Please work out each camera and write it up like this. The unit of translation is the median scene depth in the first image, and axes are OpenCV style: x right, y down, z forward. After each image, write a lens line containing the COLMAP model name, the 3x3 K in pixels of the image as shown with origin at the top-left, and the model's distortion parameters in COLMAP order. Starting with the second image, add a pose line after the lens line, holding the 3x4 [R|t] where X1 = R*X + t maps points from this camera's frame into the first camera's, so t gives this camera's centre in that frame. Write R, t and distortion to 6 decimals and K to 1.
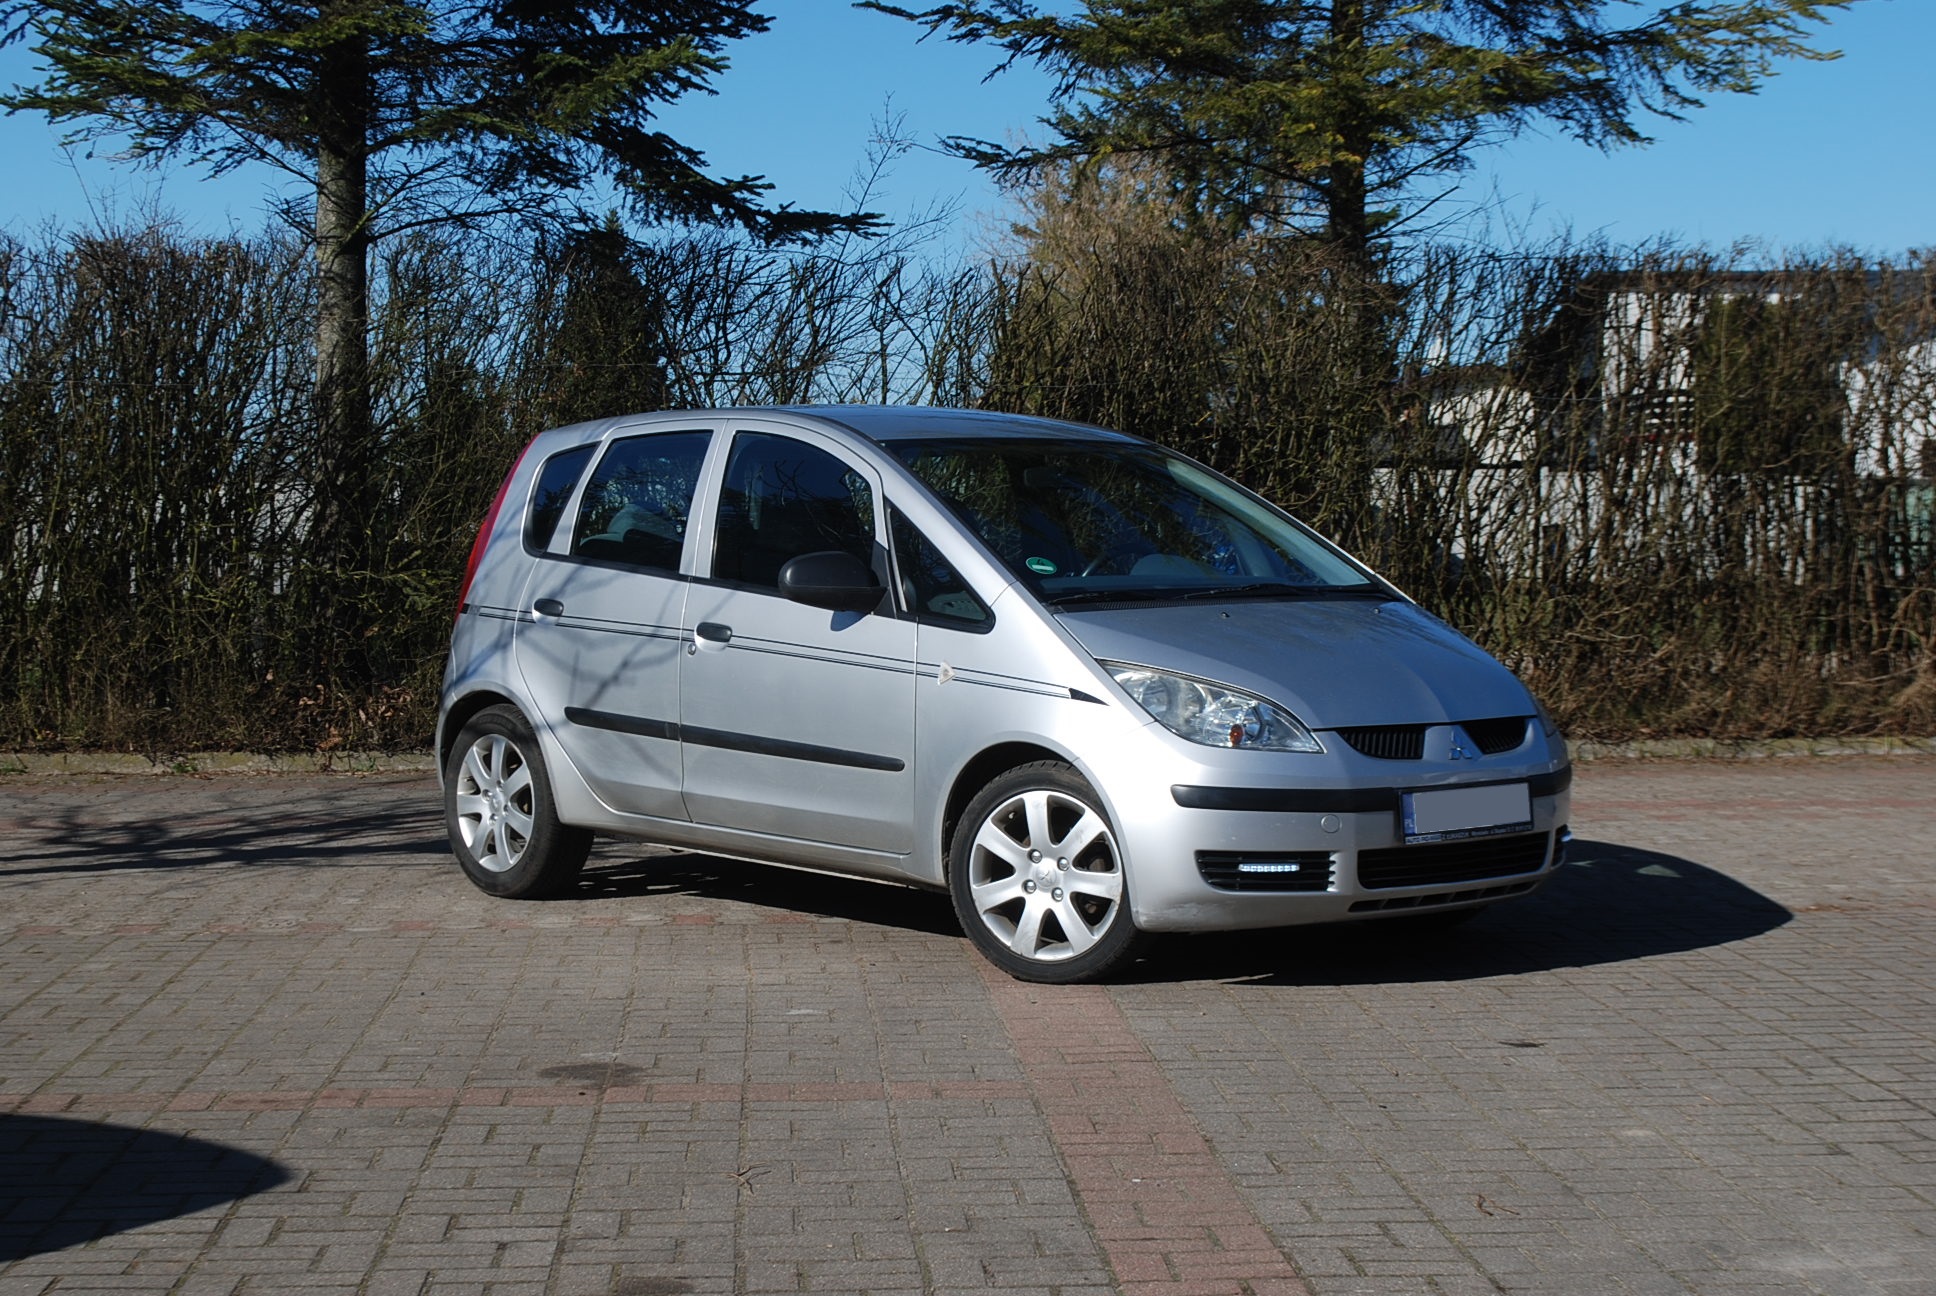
lens RADIAL K [[3311.0, 0, 968.0], [0, 3311.0, 648.0], [0, 0, 1]] dist [0.021836, 0.020509]
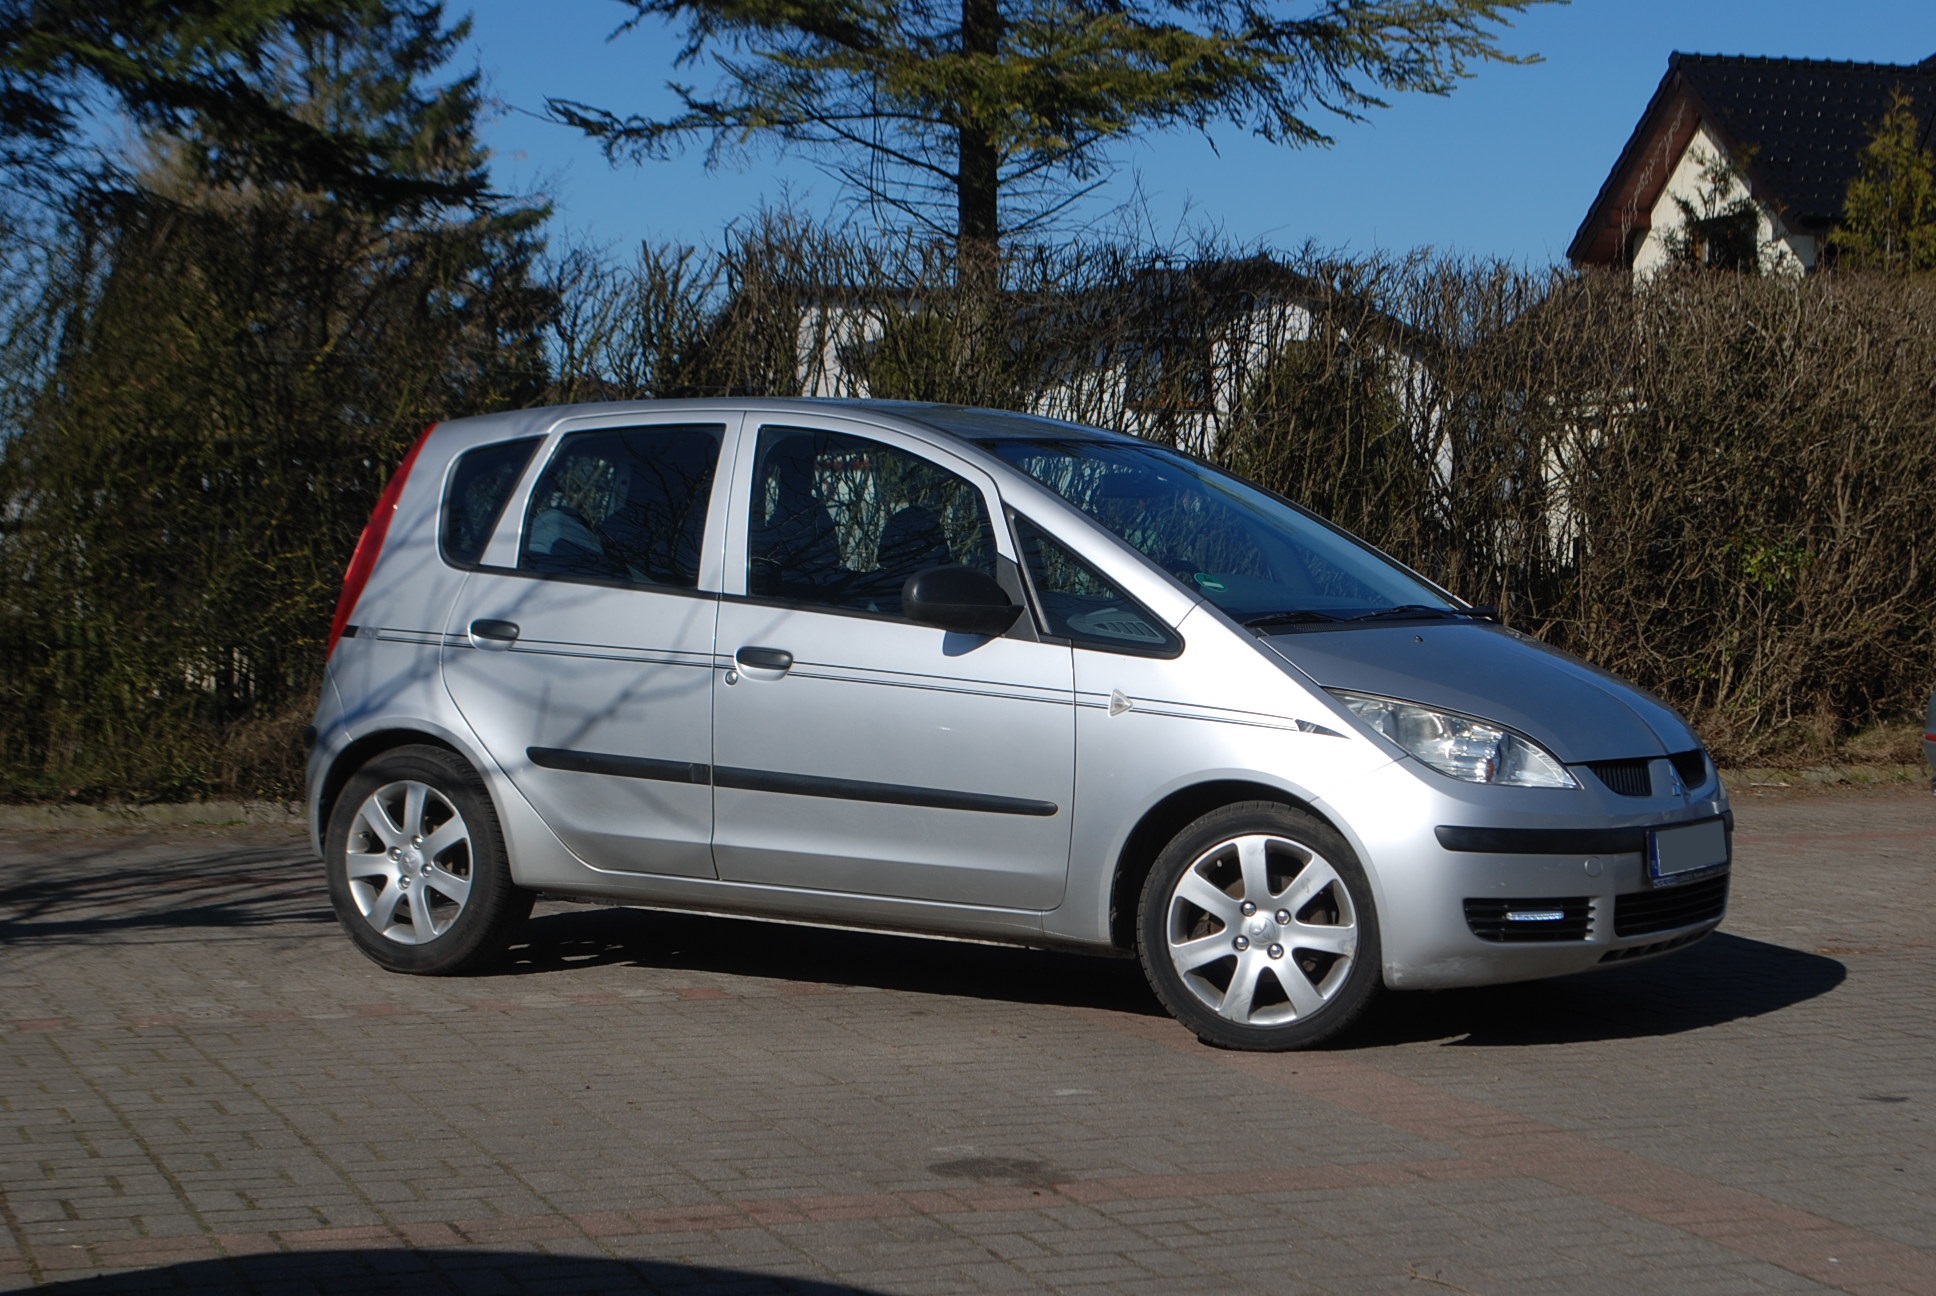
lens RADIAL K [[3630.9, 0, 1040.3], [0, 3630.9, 646.9], [0, 0, 1]] dist [0.002249, 0.264188]
pose [[0.953037, 0.001655, 0.302848, -0.184613], [0.002155, 0.999923, -0.012244, 0.002552], [-0.302845, 0.012321, 0.952960, 0.050292]]
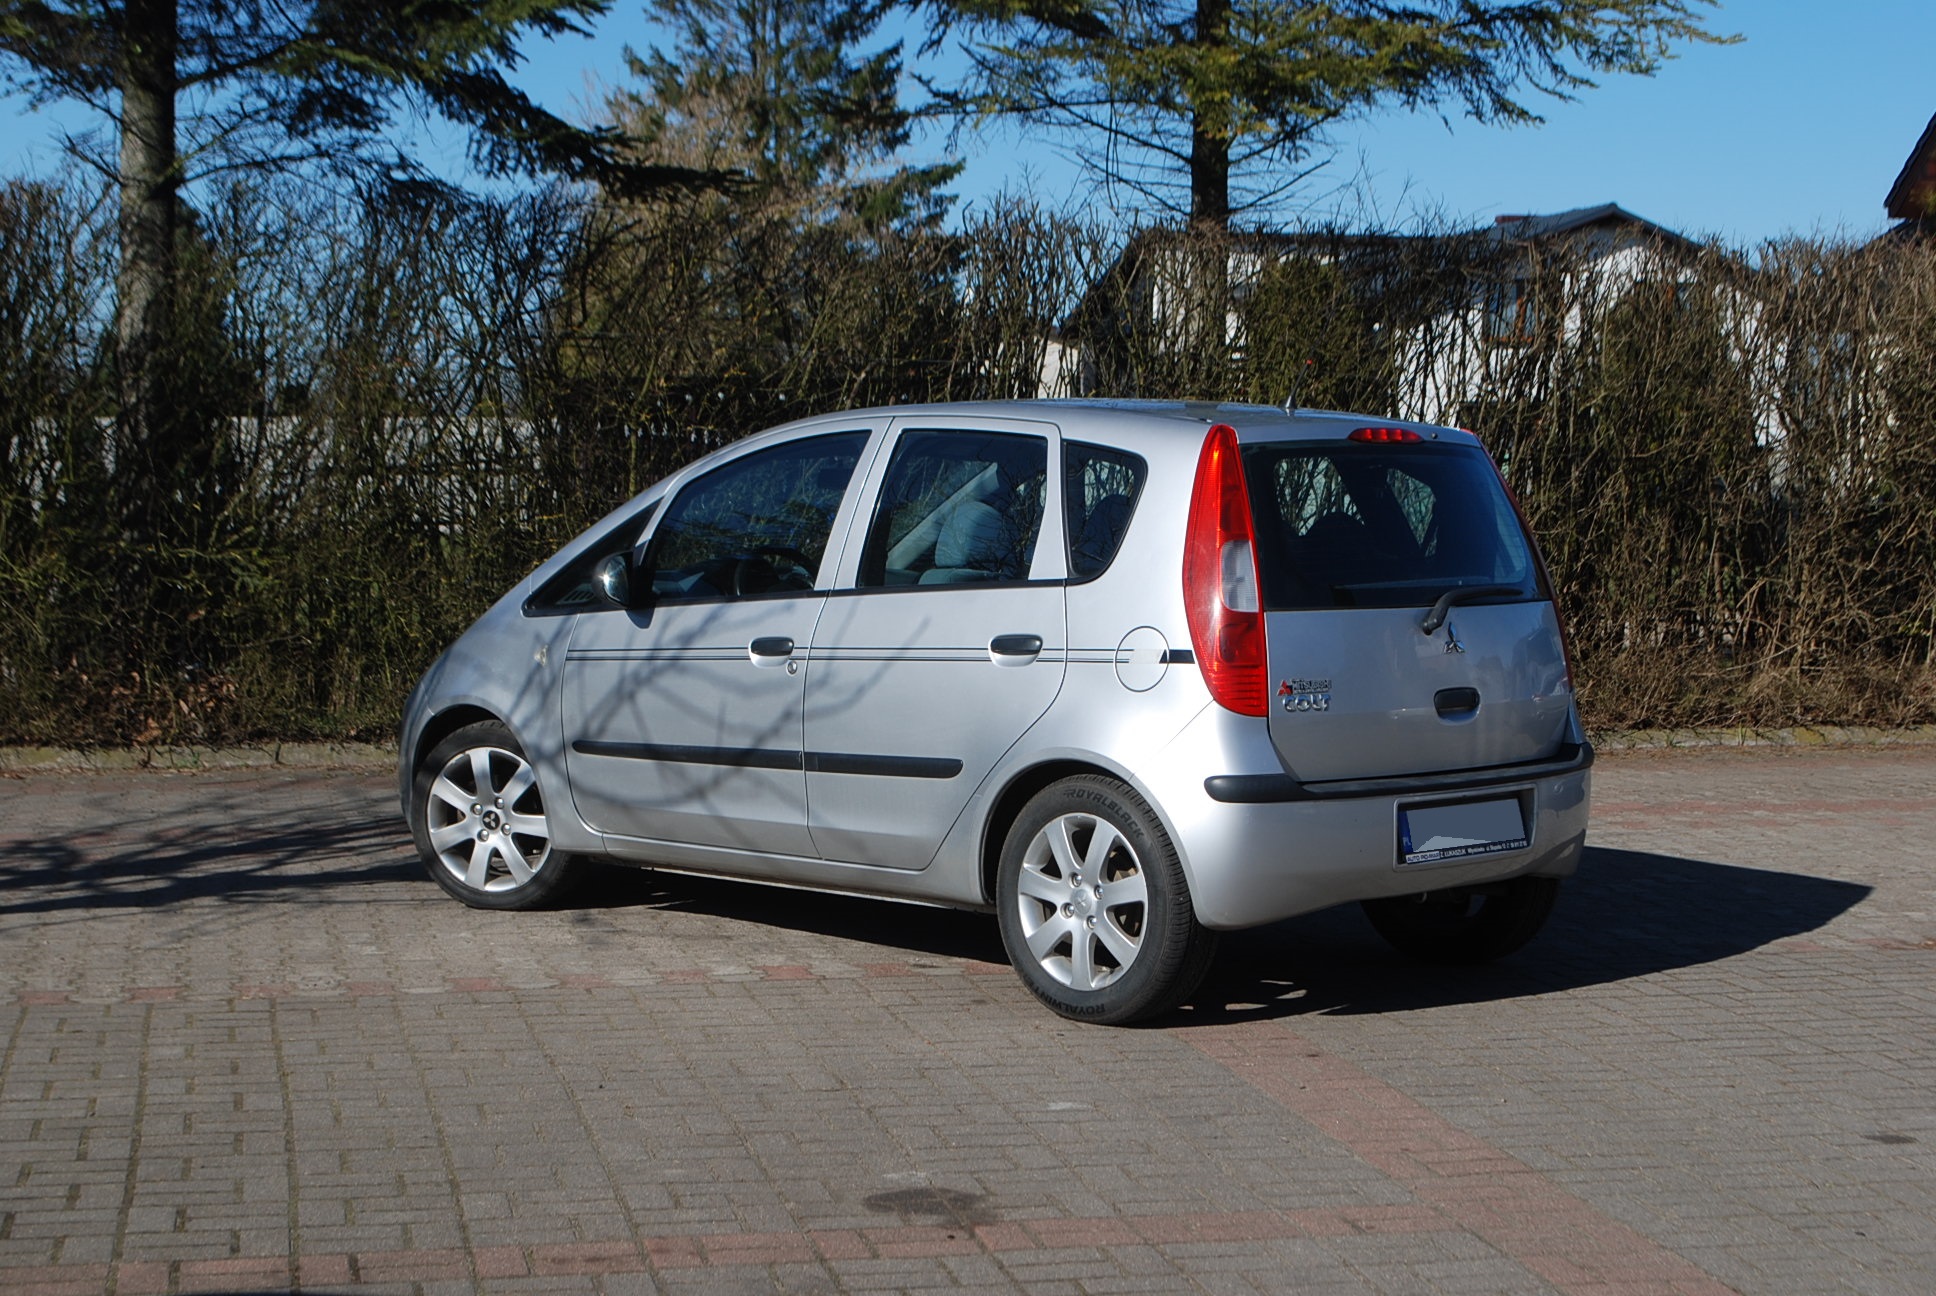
lens RADIAL K [[3226.1, 0, 990.8], [0, 3226.1, 689.9], [0, 0, 1]] dist [0.015369, -0.007353]
pose [[0.985708, 0.002571, 0.168442, -0.114854], [-0.008155, 0.999439, 0.032468, -0.015132], [-0.168264, -0.033378, 0.985177, 0.085789]]
